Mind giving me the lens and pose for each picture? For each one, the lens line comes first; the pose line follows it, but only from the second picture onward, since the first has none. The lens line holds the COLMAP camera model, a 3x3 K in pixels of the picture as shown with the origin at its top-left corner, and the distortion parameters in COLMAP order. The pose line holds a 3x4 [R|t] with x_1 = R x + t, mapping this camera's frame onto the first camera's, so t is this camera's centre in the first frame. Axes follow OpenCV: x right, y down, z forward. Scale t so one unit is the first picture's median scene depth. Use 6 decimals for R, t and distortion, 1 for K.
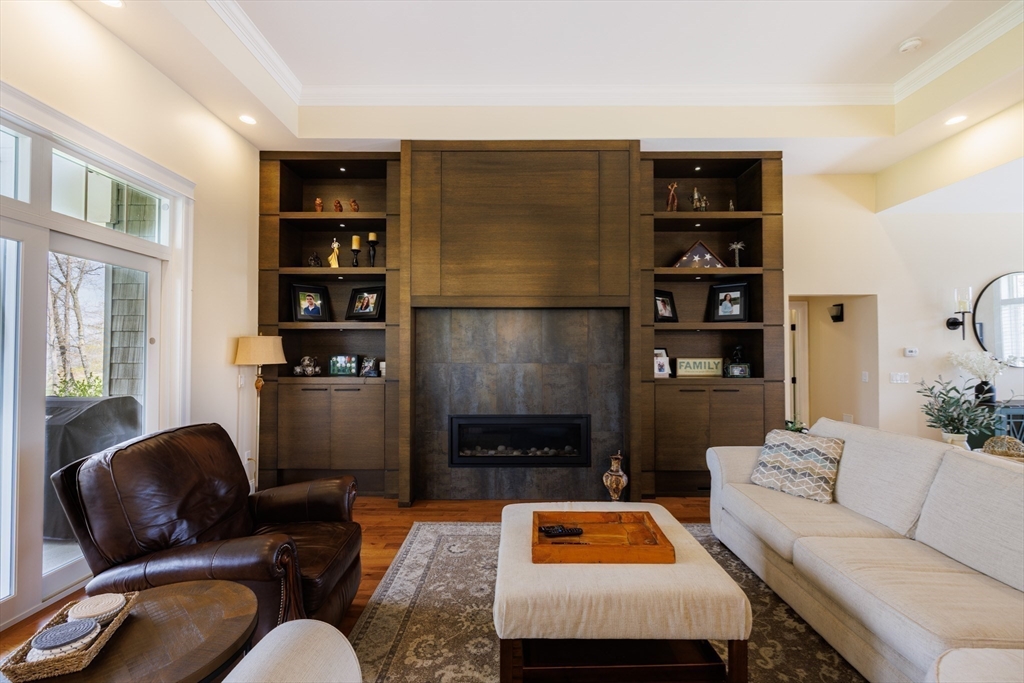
lens RADIAL K [[414.3, 0, 512.0], [0, 414.3, 341.5], [0, 0, 1]] dist [0.000263, -0.000035]
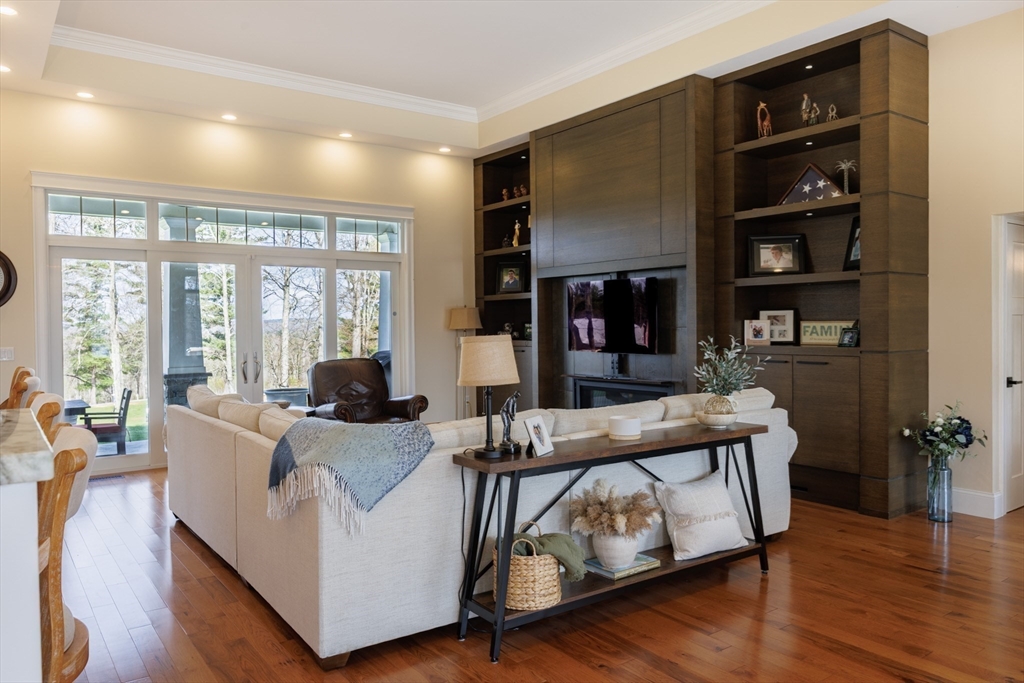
lens RADIAL K [[742.2, 0, 512.0], [0, 742.2, 341.5], [0, 0, 1]] dist [-0.000164, -0.000383]
pose [[0.590710, 0.010968, -0.806809, 1.282083], [0.030406, 0.998895, 0.035841, 0.013350], [0.806311, -0.045703, 0.589724, -0.254380]]
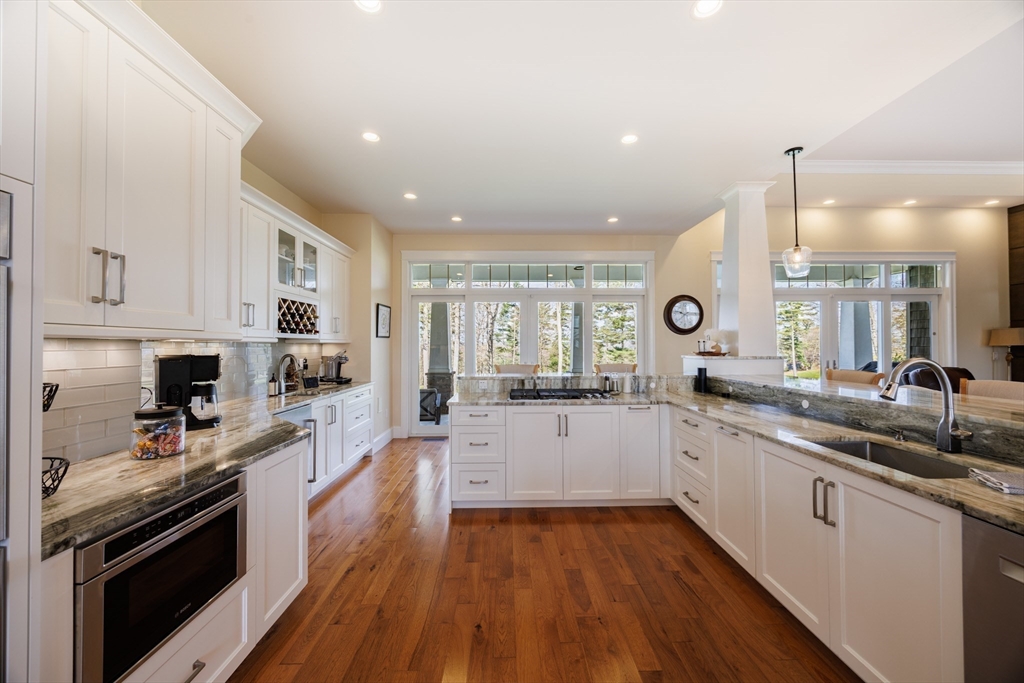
lens RADIAL K [[391.7, 0, 515.3], [0, 391.7, 341.4], [0, 0, 1]] dist [0.000715, 0.000169]
pose [[0.030088, -0.010832, -0.999489, 0.794800], [0.025928, 0.999613, -0.010053, 0.002358], [0.999211, -0.025612, 0.030357, -0.893810]]
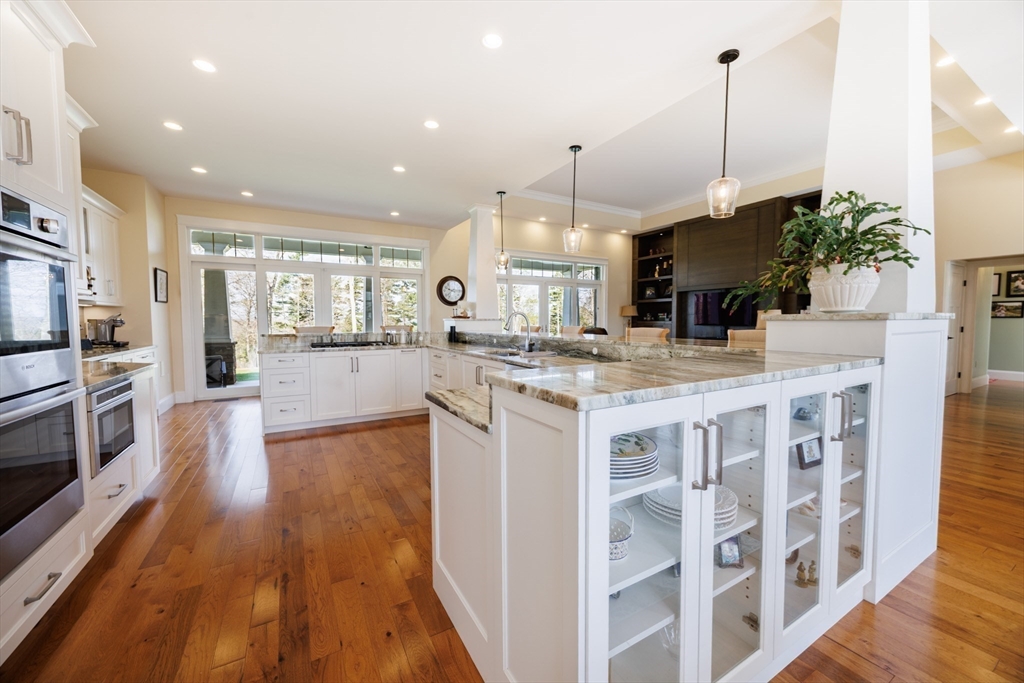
lens RADIAL K [[391.7, 0, 515.3], [0, 391.7, 341.4], [0, 0, 1]] dist [0.000715, 0.000169]
pose [[0.509208, 0.043899, -0.859523, 1.192960], [0.022697, 0.997666, 0.064401, 0.035915], [0.860344, -0.052302, 0.507023, -0.946996]]
